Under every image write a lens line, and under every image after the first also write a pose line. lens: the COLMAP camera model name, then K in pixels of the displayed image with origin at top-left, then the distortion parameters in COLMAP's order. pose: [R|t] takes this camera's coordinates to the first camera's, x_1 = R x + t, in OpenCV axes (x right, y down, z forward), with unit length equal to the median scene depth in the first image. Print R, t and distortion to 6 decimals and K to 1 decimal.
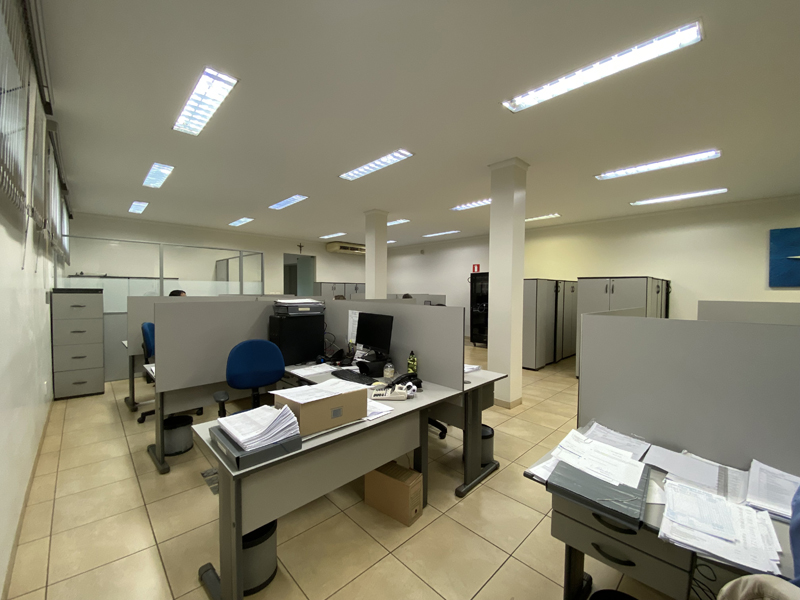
lens RADIAL K [[329.4, 0, 405.6], [0, 329.4, 302.7], [0, 0, 1]] dist [0.001822, -0.010482]
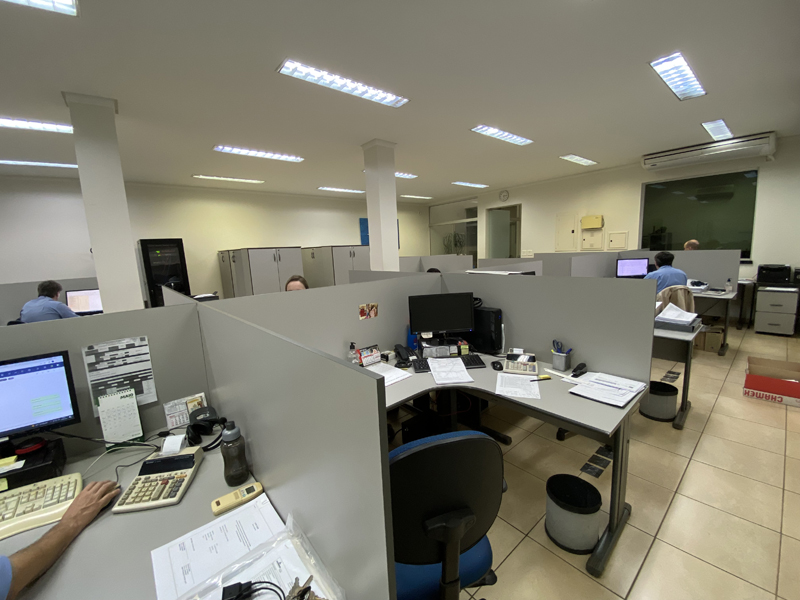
lens RADIAL K [[329.4, 0, 393.2], [0, 329.4, 298.1], [0, 0, 1]] dist [0.001822, -0.010482]
pose [[0.080041, -0.144495, 0.986263, -0.881427], [0.092790, 0.986221, 0.136958, -0.039002], [-0.992463, 0.080553, 0.092345, 0.868591]]
